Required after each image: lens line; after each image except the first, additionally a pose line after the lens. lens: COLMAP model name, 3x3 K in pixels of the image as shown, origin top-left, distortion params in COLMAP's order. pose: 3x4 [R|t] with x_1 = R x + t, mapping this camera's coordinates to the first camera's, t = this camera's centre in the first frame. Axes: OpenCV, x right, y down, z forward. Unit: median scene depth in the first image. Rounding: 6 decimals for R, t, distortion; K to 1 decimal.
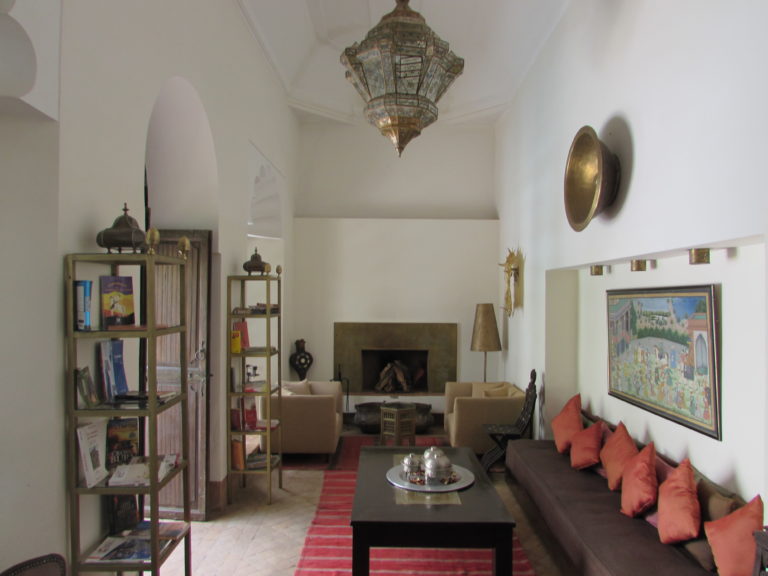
lens RADIAL K [[542.8, 0, 386.4], [0, 542.8, 287.0], [0, 0, 1]] dist [-0.028957, 0.012852]
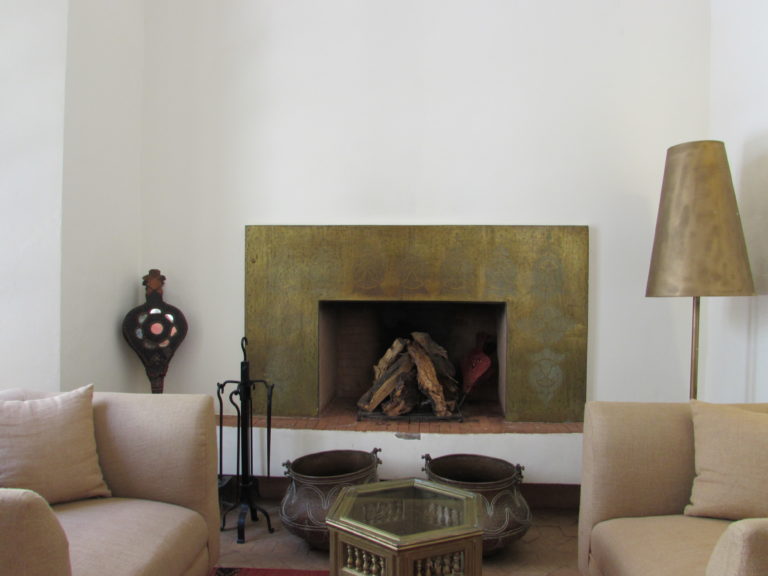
lens RADIAL K [[602.0, 0, 384.0], [0, 602.0, 288.0], [0, 0, 1]] dist [-0.001074, -0.000174]
pose [[0.998004, 0.000446, -0.063147, 0.022701], [0.001037, 0.999724, 0.023453, 0.098769], [0.063140, -0.023472, 0.997729, 0.604644]]
